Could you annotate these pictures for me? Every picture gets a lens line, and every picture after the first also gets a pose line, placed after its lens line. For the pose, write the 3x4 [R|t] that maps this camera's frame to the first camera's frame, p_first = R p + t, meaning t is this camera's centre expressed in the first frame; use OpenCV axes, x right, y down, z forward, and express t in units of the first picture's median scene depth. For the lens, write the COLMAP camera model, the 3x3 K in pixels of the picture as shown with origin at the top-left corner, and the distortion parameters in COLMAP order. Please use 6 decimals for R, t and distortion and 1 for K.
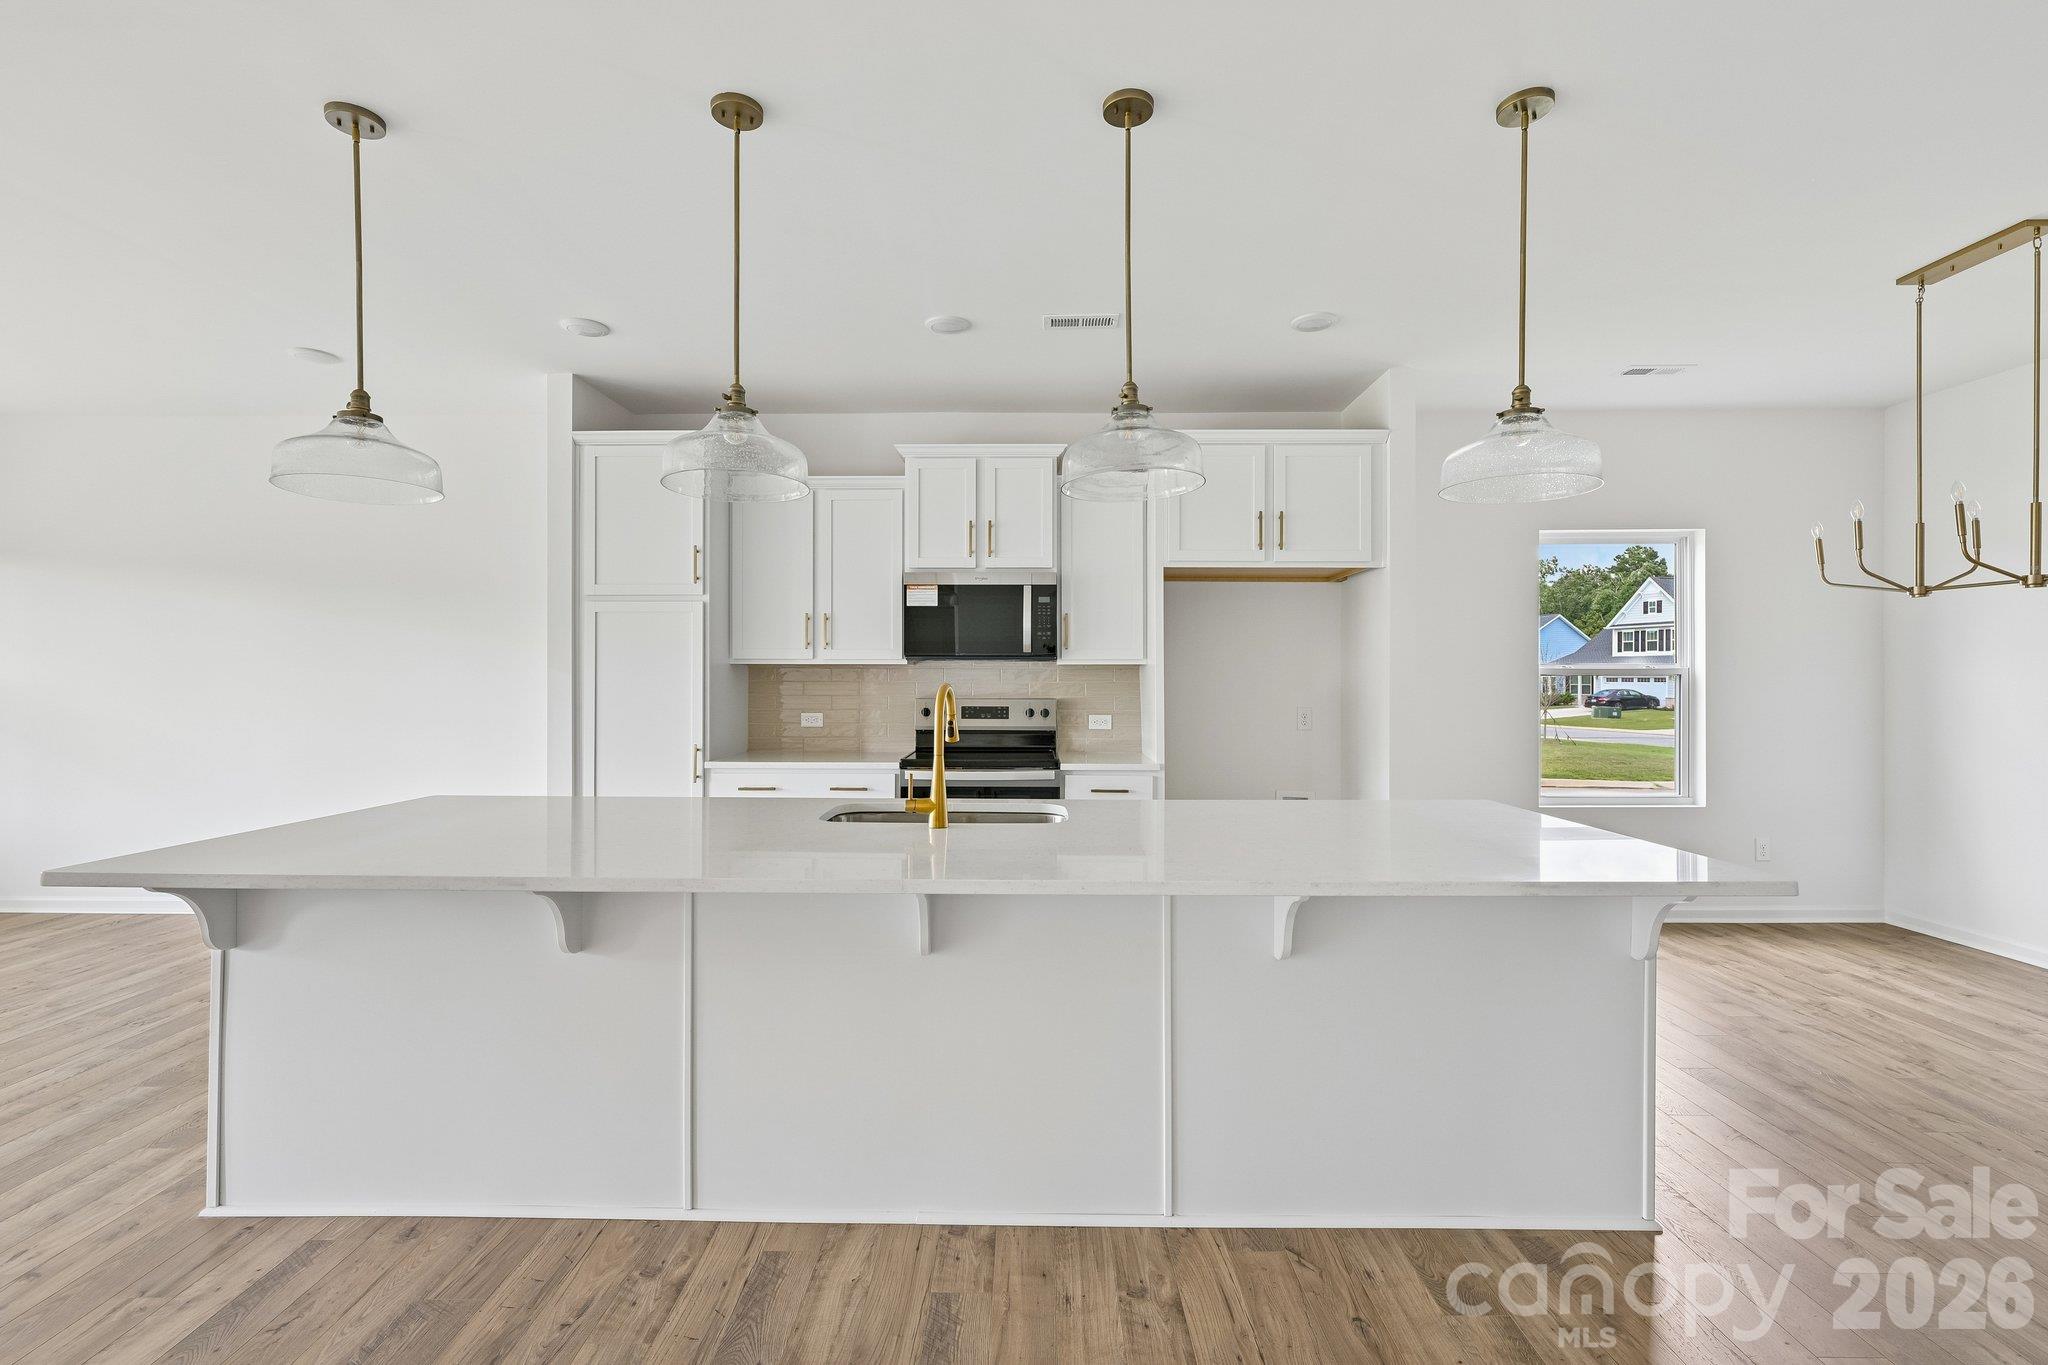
lens RADIAL K [[869.6, 0, 1014.6], [0, 869.6, 679.9], [0, 0, 1]] dist [-0.002827, 0.001023]
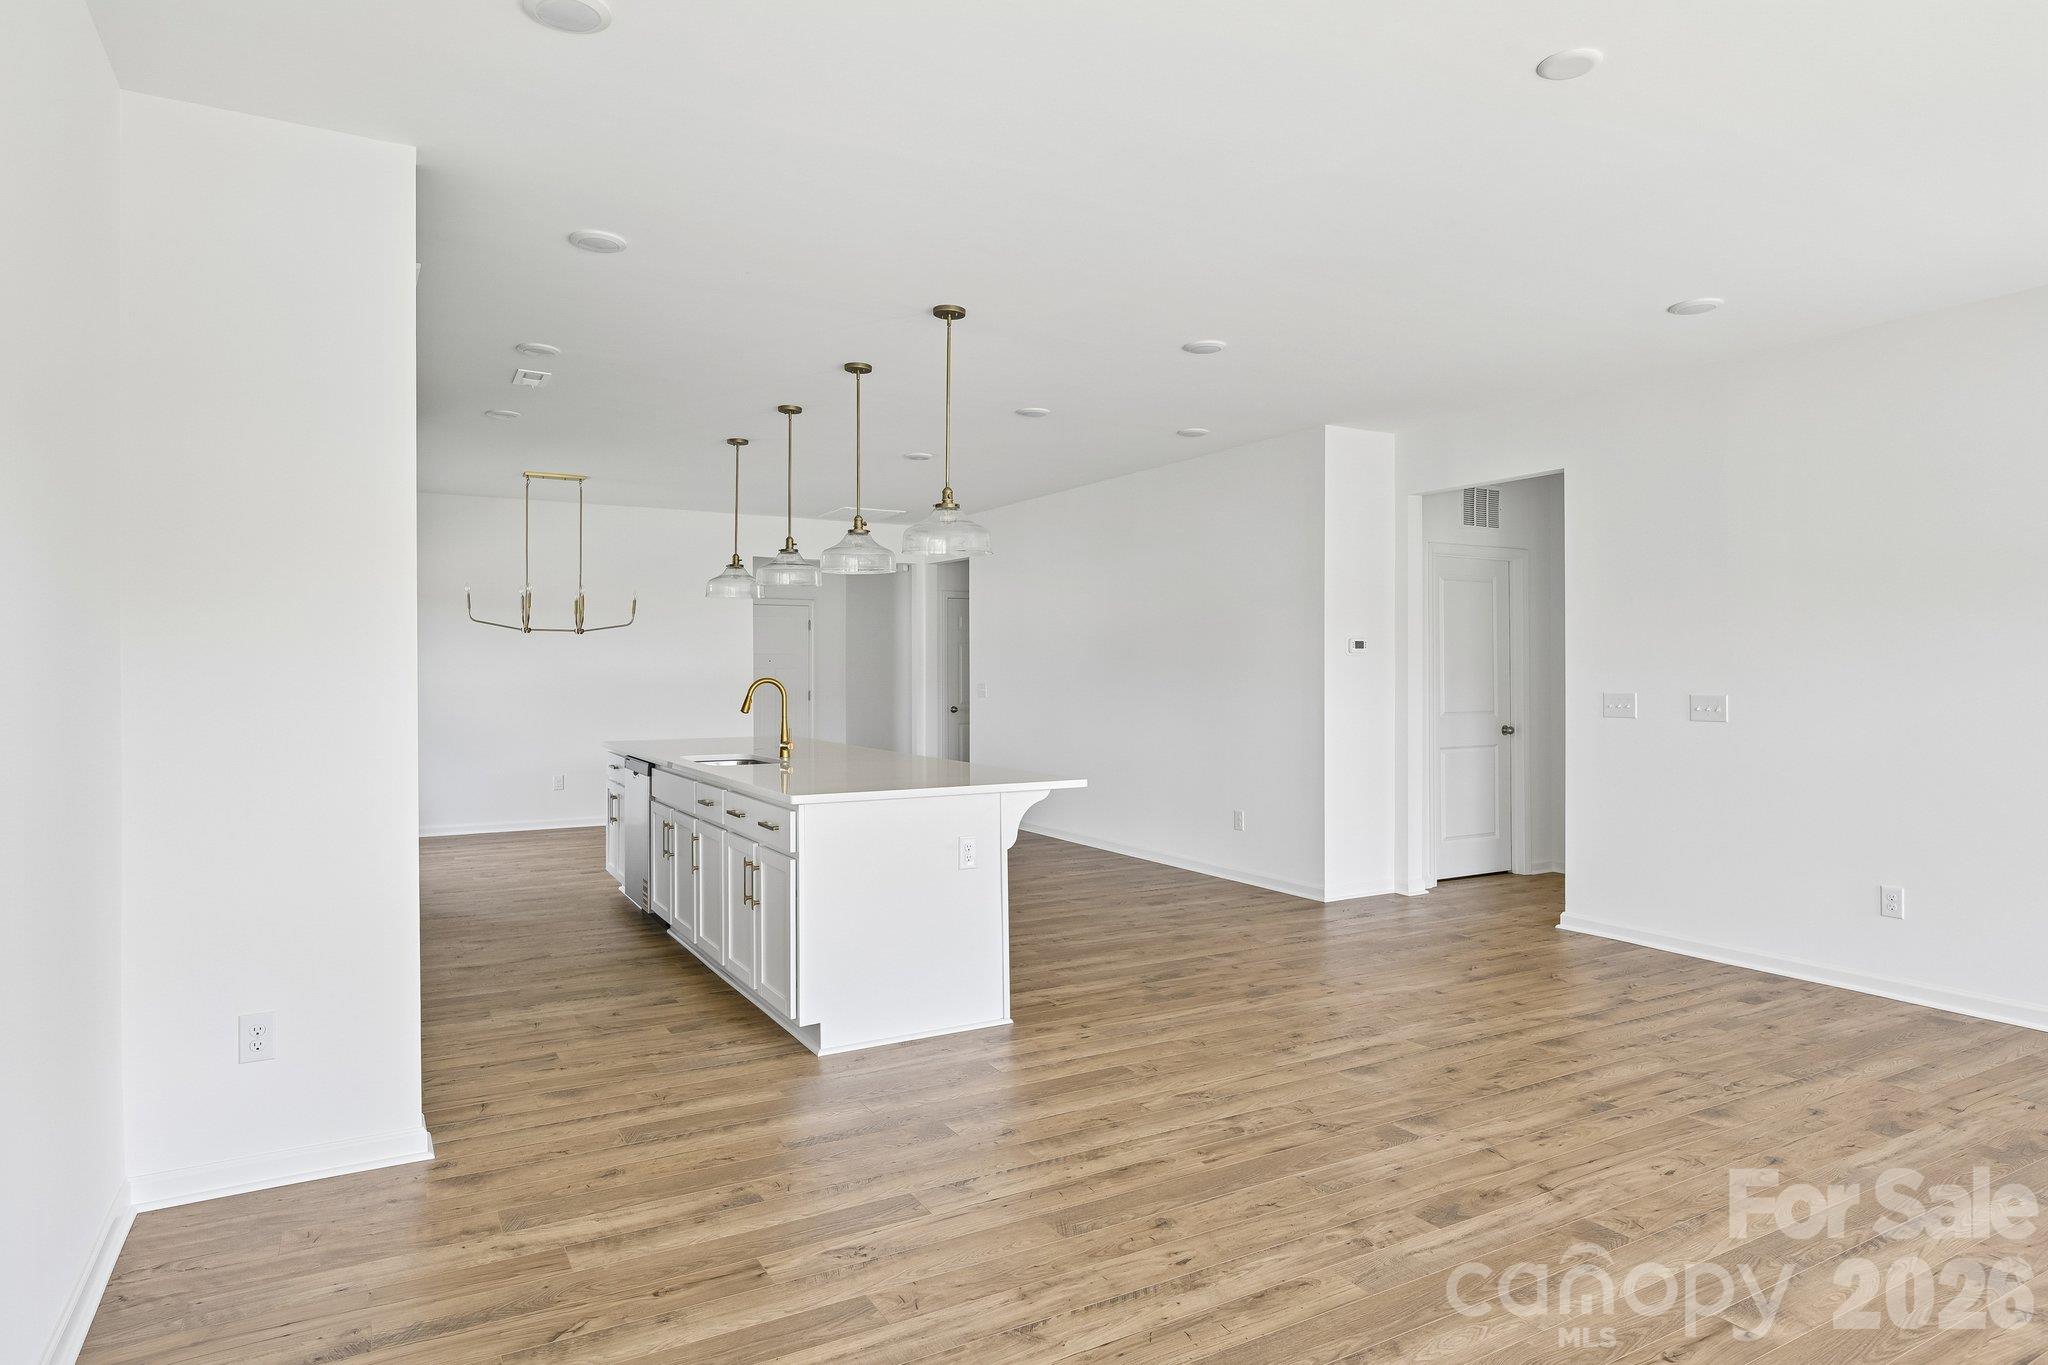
lens RADIAL K [[1171.7, 0, 1029.7], [0, 1171.7, 672.8], [0, 0, 1]] dist [0.000147, 0.000806]
pose [[-0.510823, -0.002014, 0.859683, -1.433121], [0.002995, 0.999987, 0.004122, -0.007890], [-0.859681, 0.004680, -0.510811, 1.064925]]
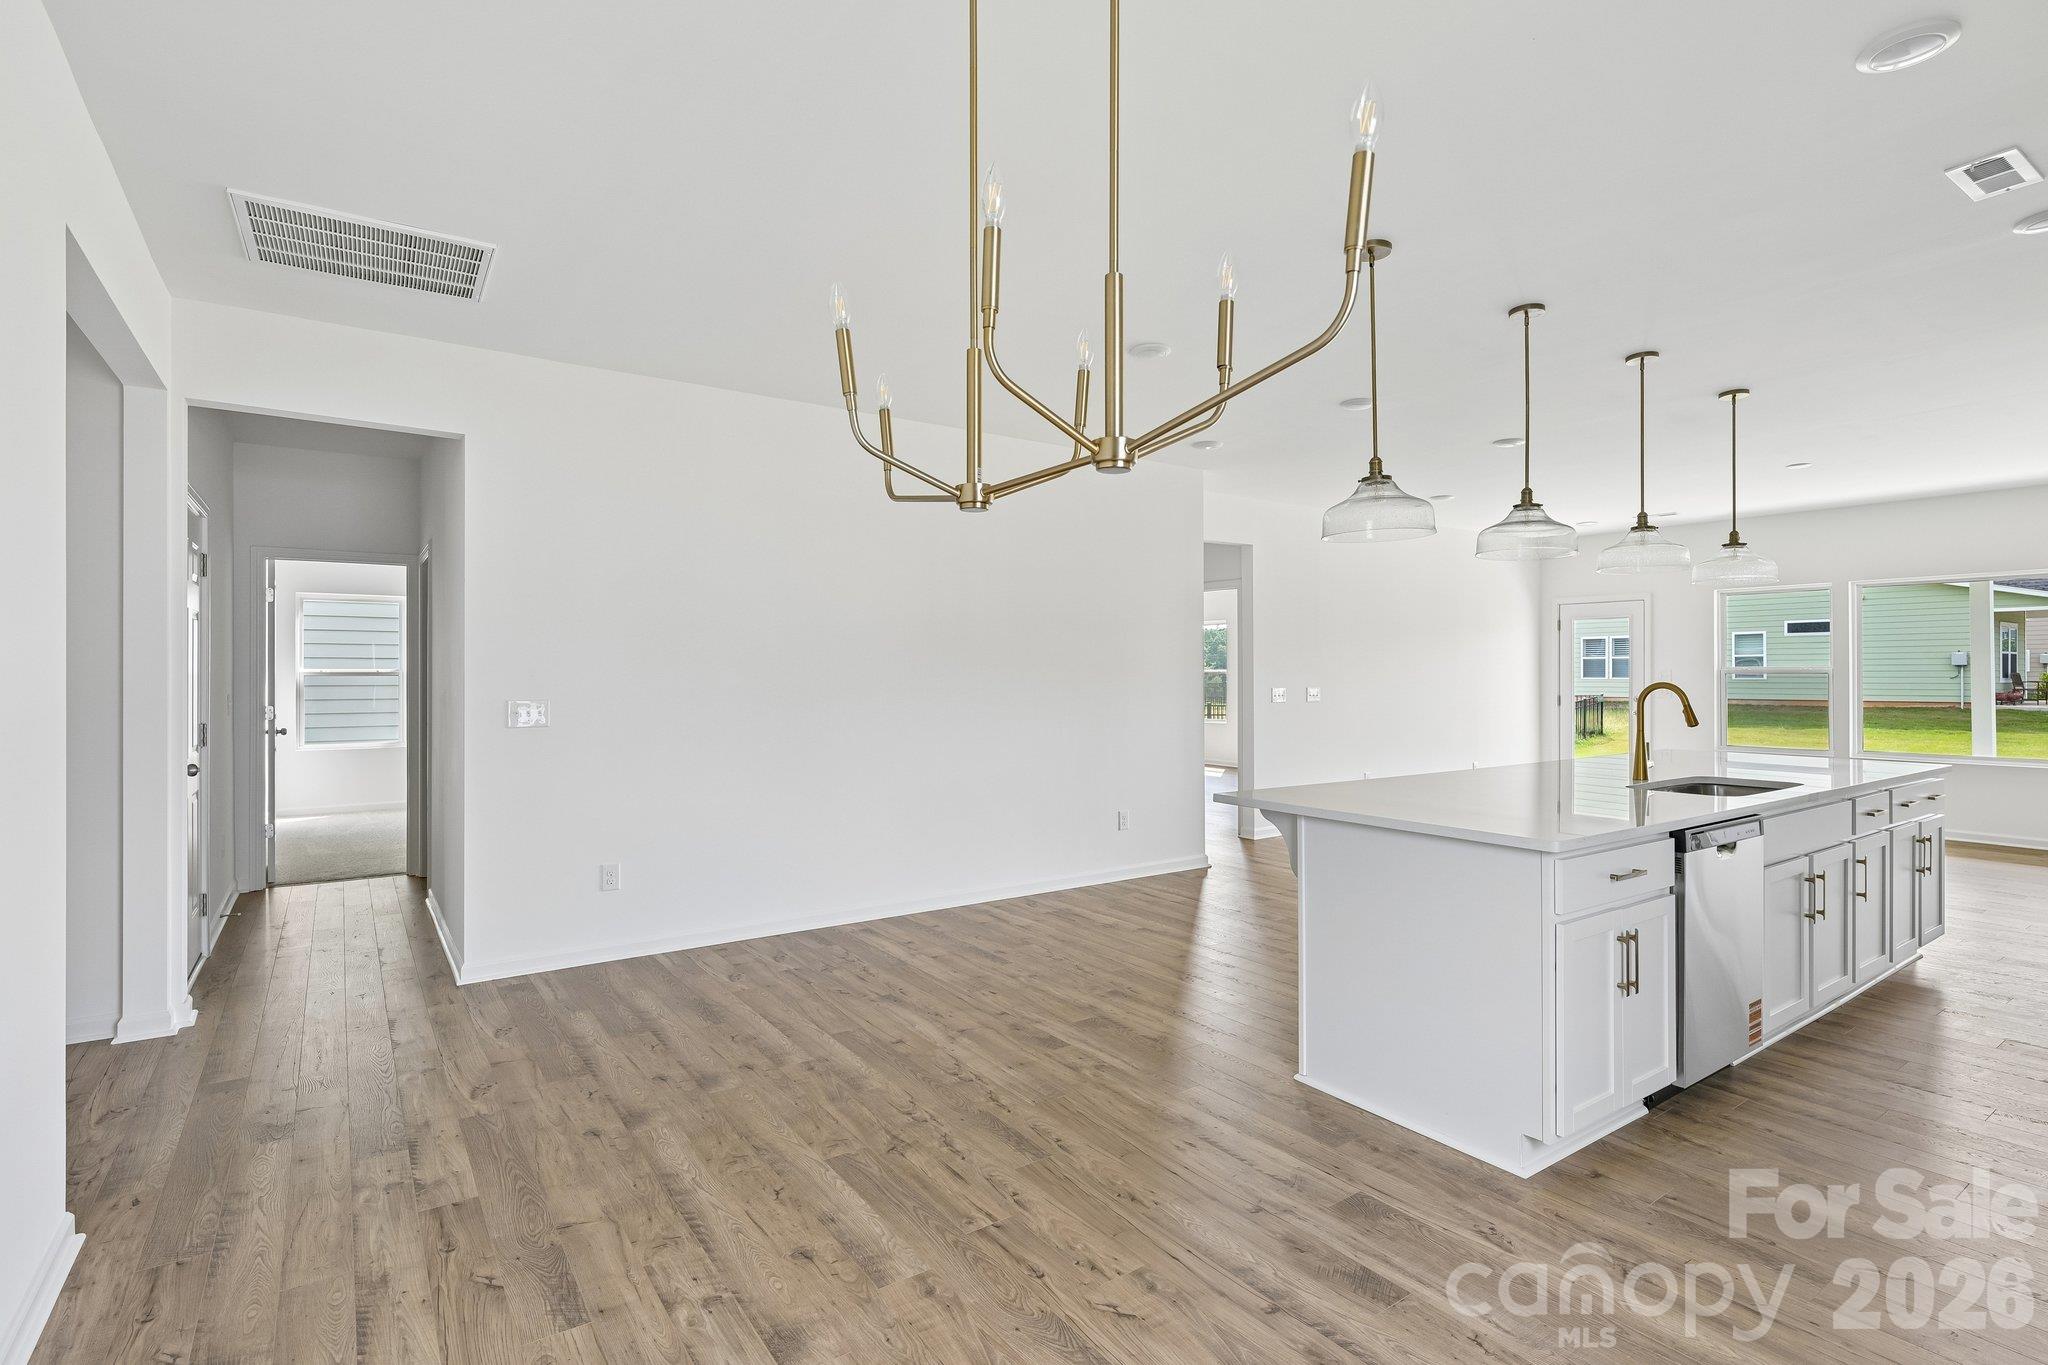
lens RADIAL K [[962.6, 0, 1004.1], [0, 962.6, 680.0], [0, 0, 1]] dist [-0.000636, 0.000221]
pose [[-0.818285, 0.003627, -0.574801, 1.018603], [0.001034, 0.999988, 0.004838, -0.004068], [0.574812, 0.003364, -0.818279, 1.010969]]
